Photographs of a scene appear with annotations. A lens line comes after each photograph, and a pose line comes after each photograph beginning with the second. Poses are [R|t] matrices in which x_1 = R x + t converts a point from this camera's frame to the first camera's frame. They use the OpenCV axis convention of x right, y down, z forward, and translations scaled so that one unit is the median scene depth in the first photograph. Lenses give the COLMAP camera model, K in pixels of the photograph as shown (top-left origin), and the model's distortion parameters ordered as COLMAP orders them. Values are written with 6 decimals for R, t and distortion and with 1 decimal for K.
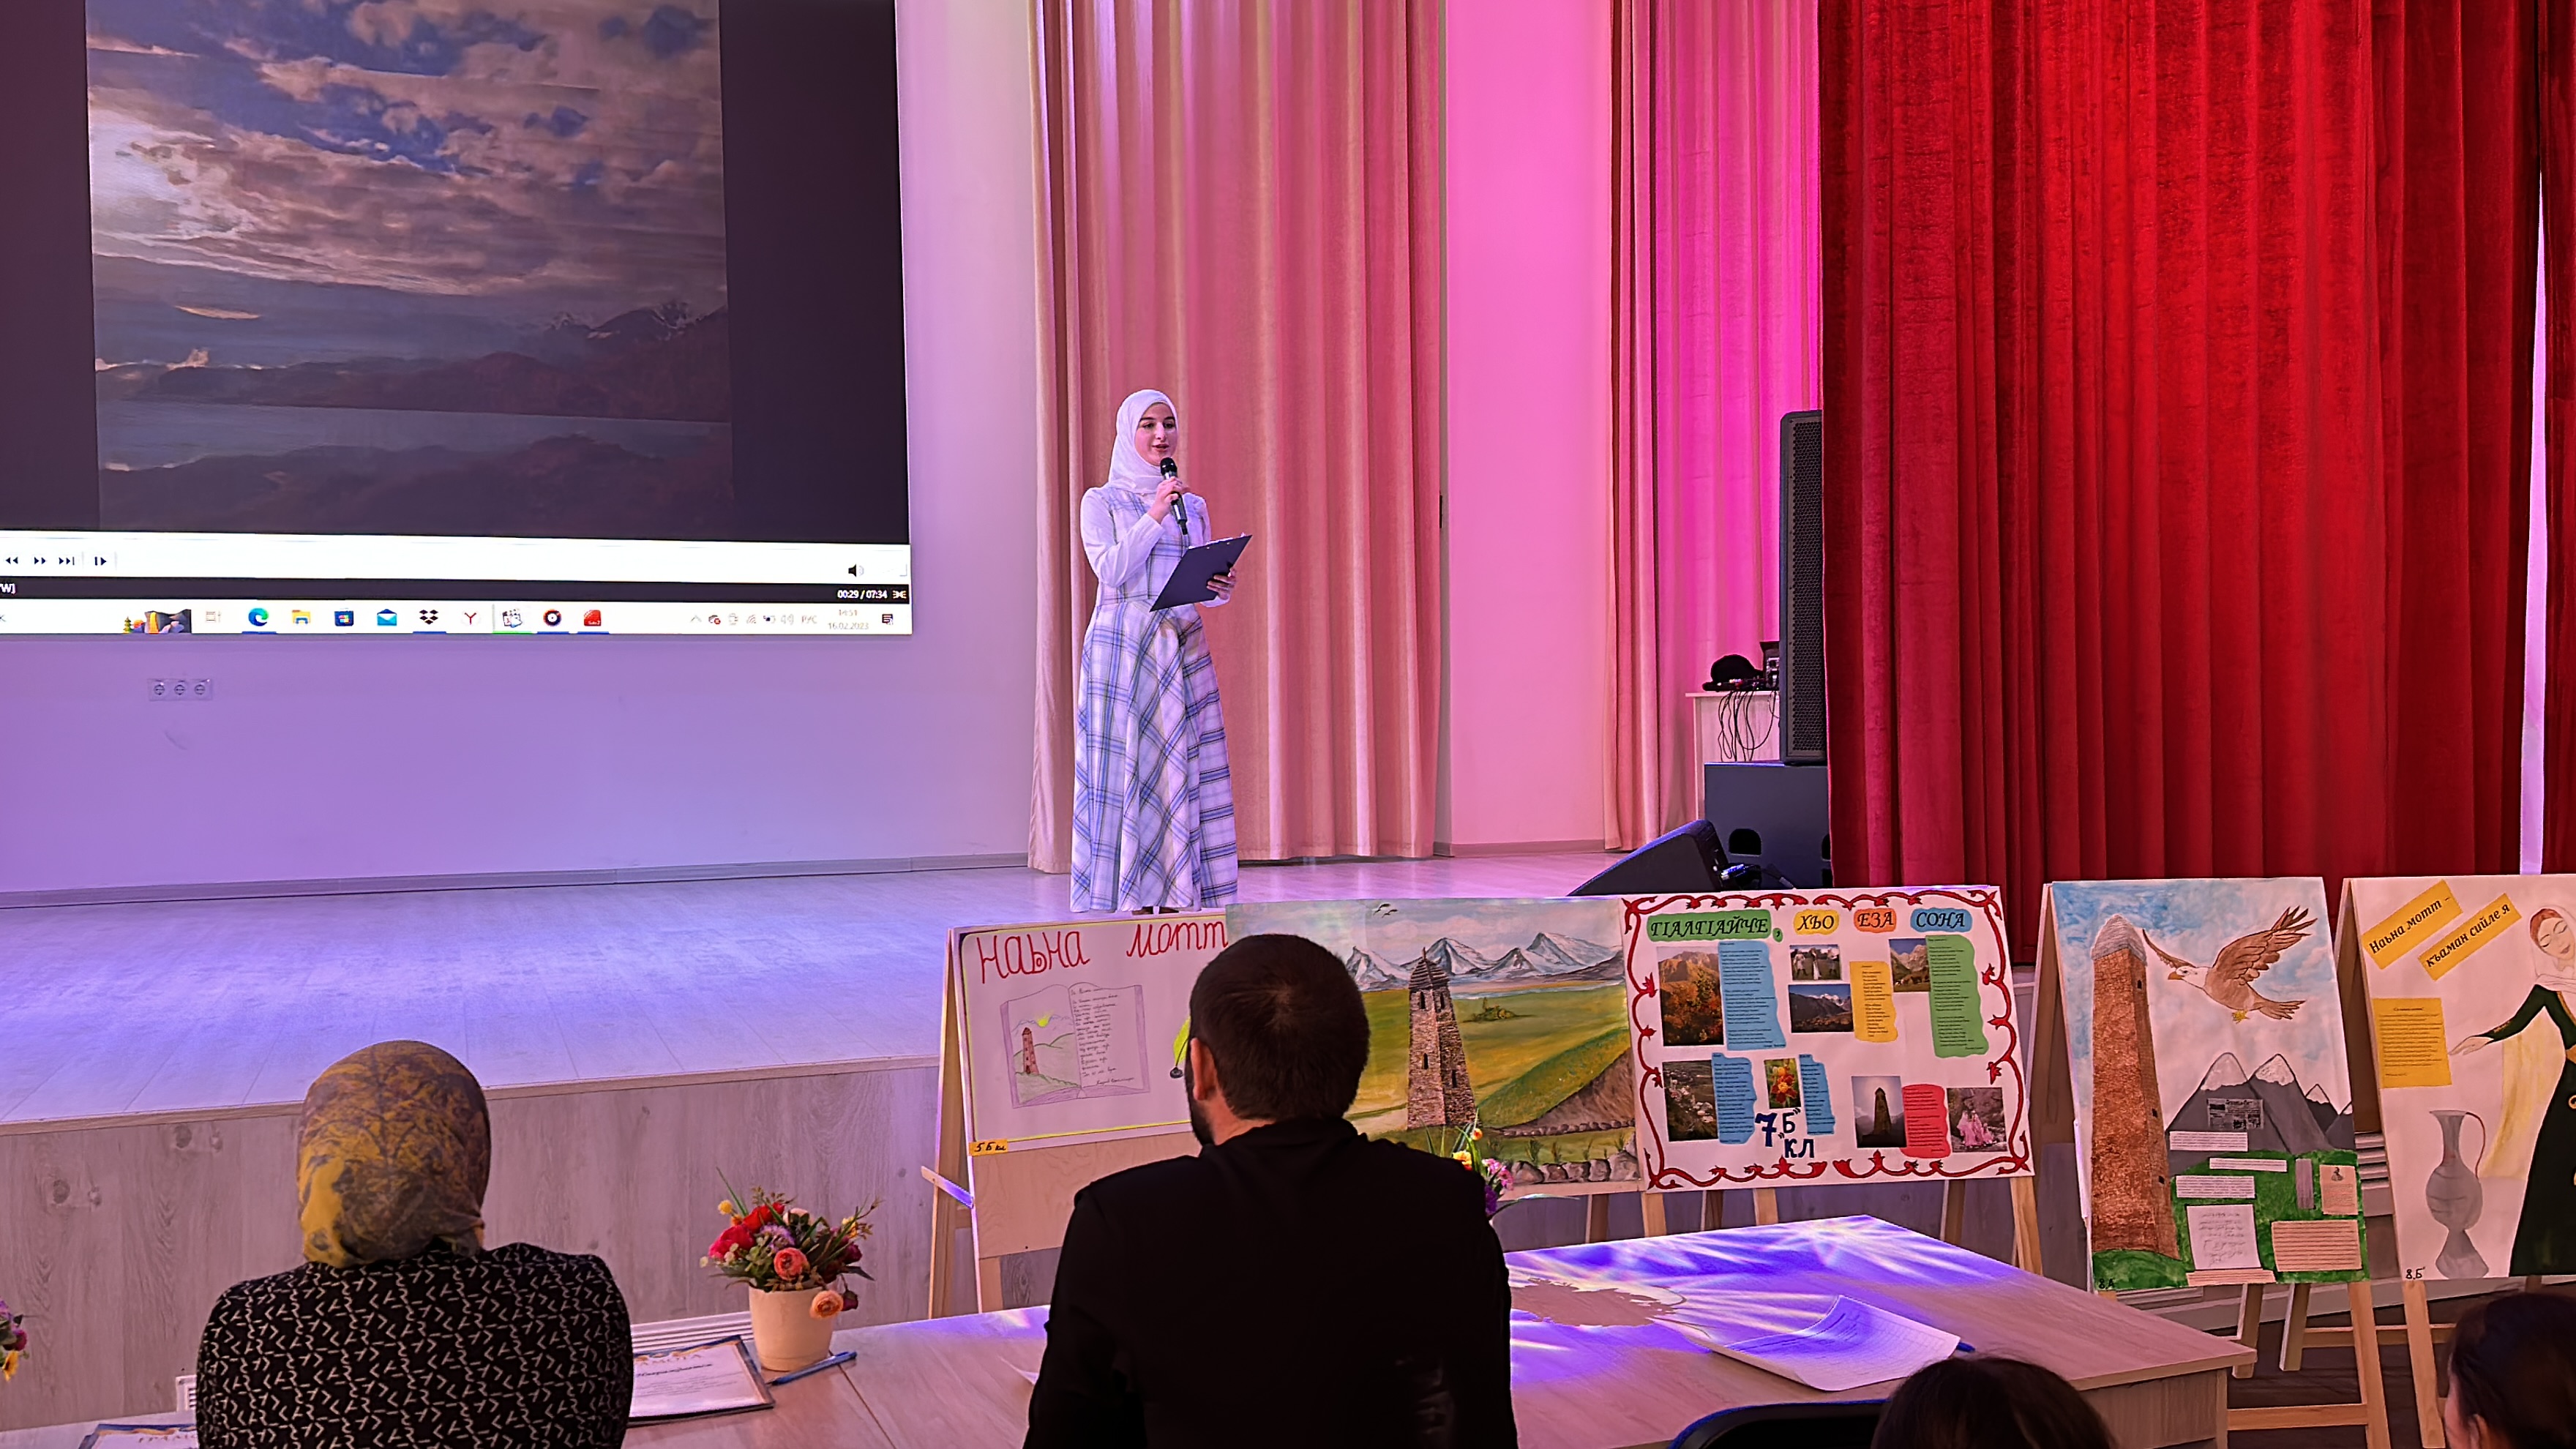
lens RADIAL K [[2357.7, 0, 1299.1], [0, 2357.7, 733.7], [0, 0, 1]] dist [0.194402, -0.369142]
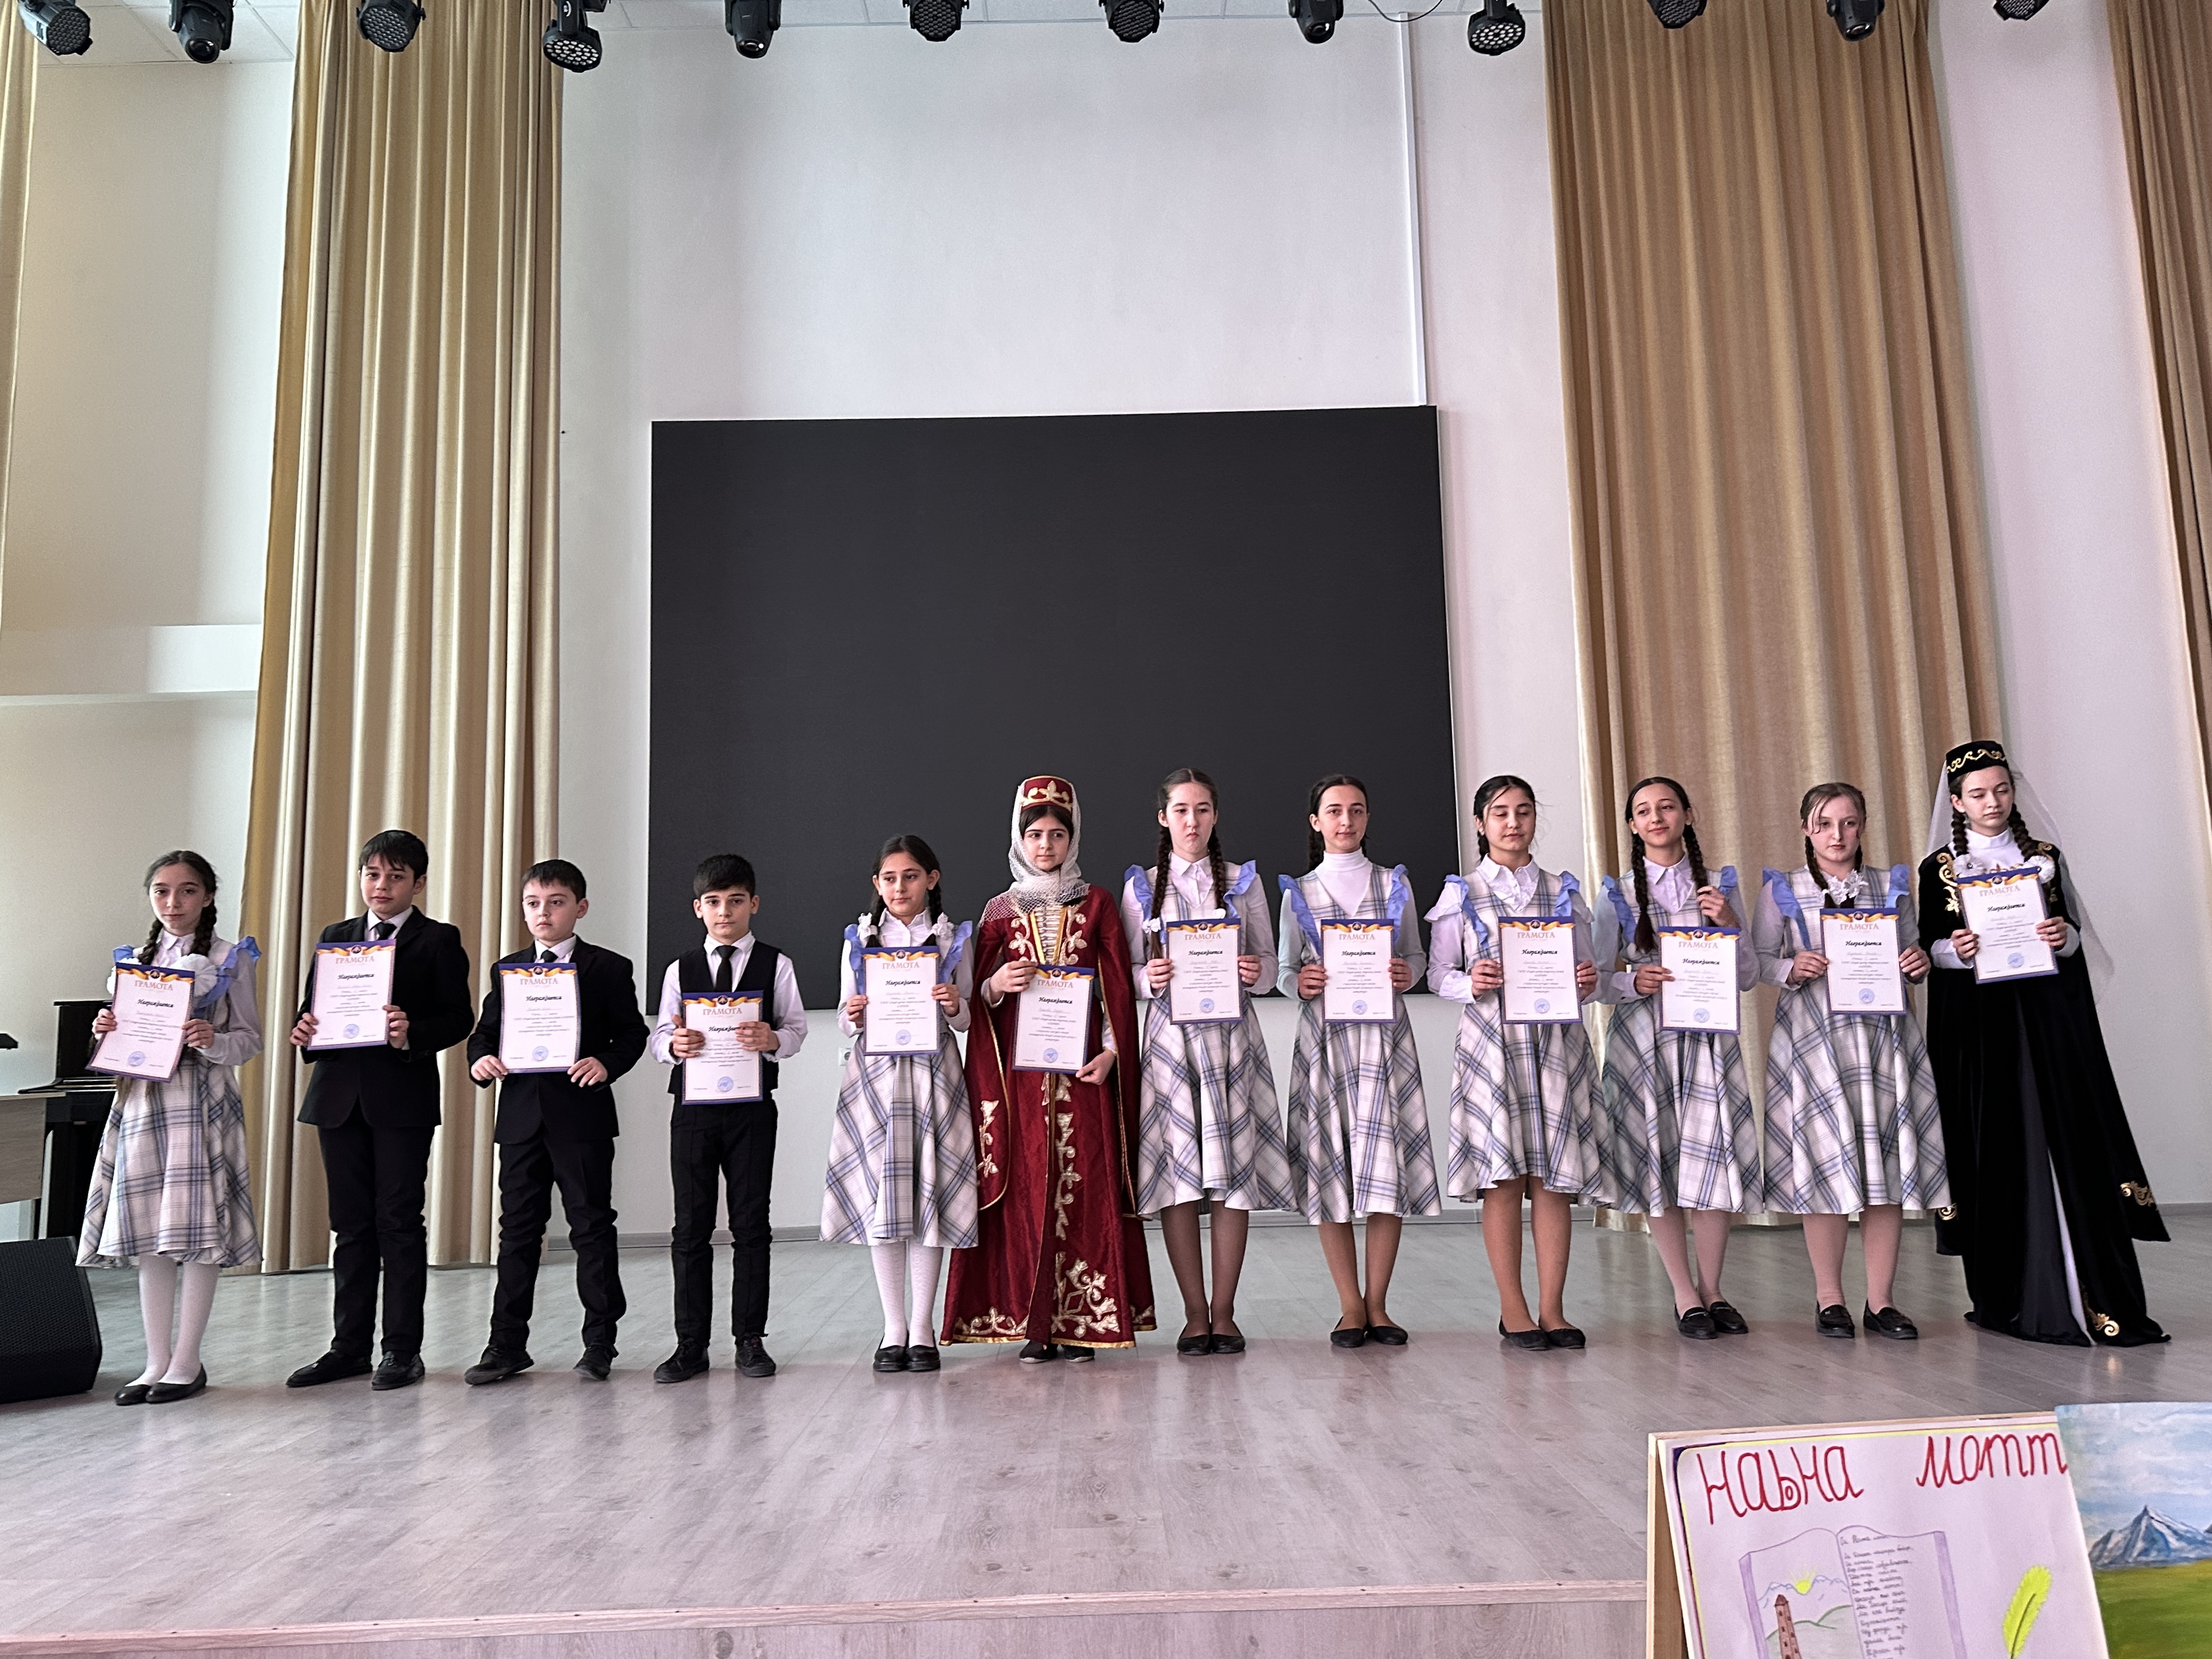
lens RADIAL K [[1796.8, 0, 1092.0], [0, 1796.8, 832.7], [0, 0, 1]] dist [0.061383, -0.052891]
pose [[0.940821, -0.055756, -0.334287, -0.109348], [0.012639, 0.991460, -0.129794, -0.027349], [0.338670, 0.117888, 0.933491, 0.398204]]
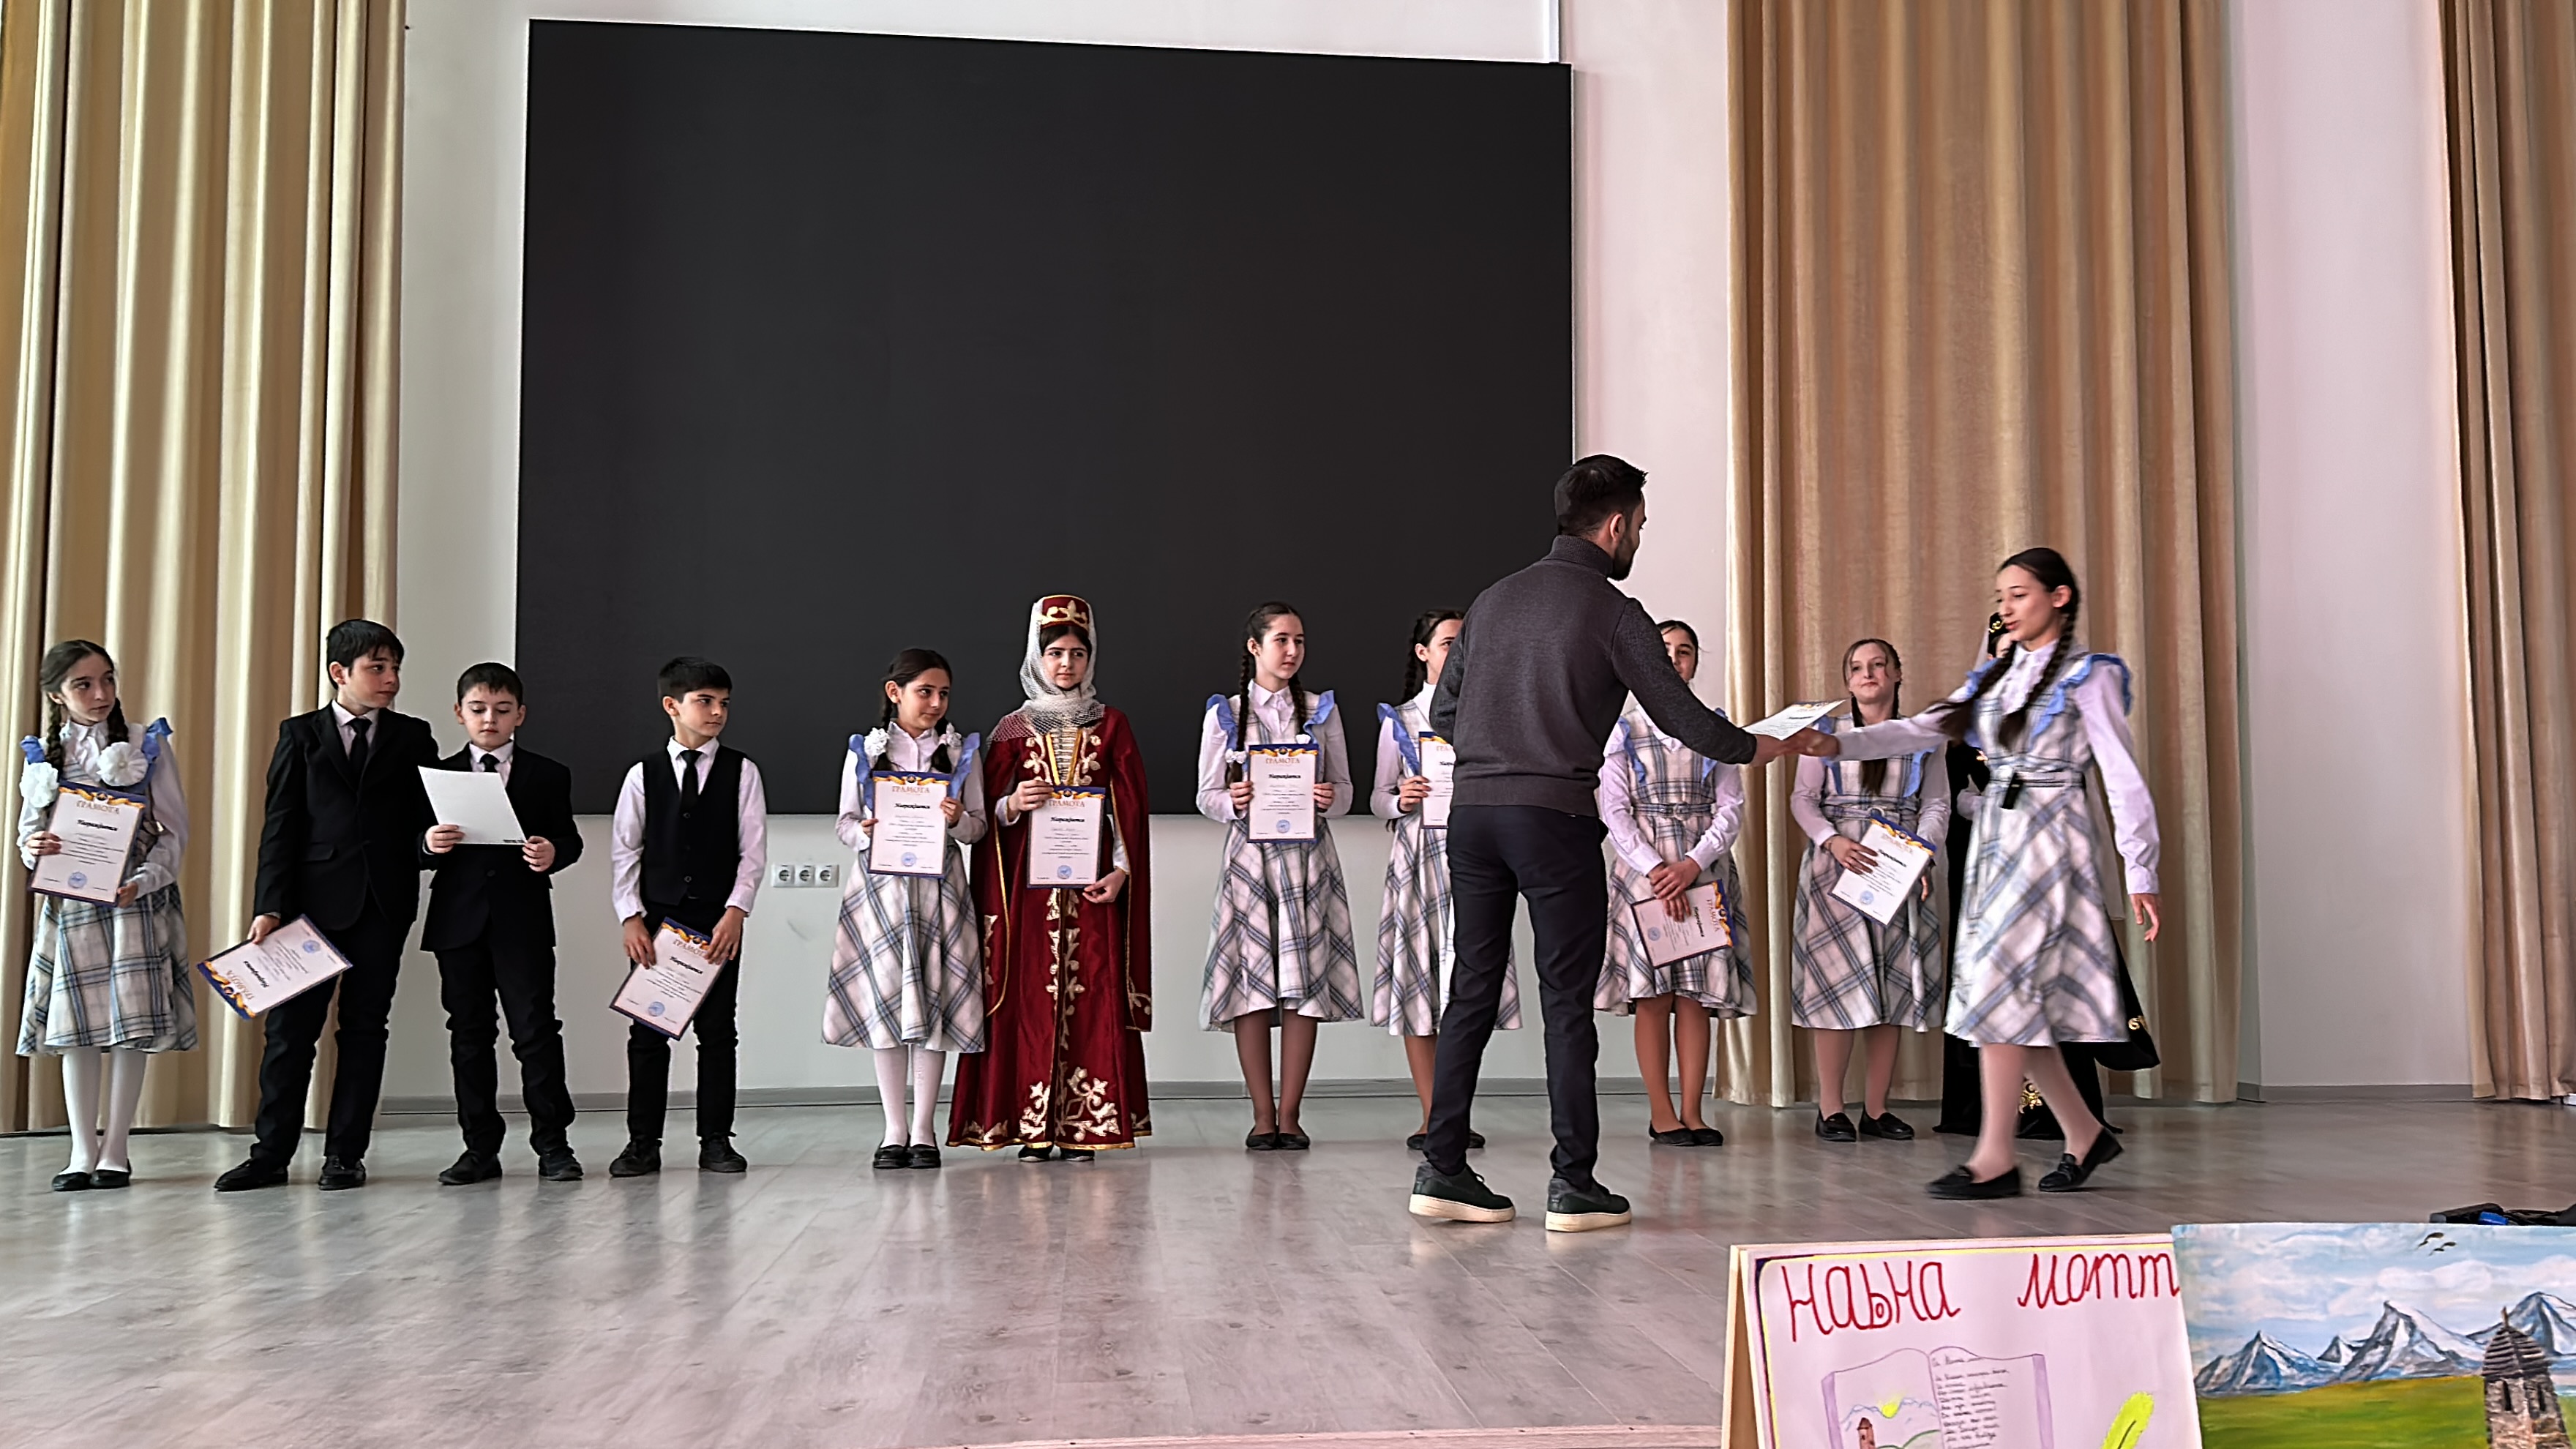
lens RADIAL K [[2357.7, 0, 1299.1], [0, 2357.7, 733.7], [0, 0, 1]] dist [0.194402, -0.369142]
pose [[0.966796, -0.006382, -0.255471, -0.092063], [-0.014619, 0.996670, -0.080220, -0.002751], [0.255132, 0.081291, 0.963483, 0.322100]]
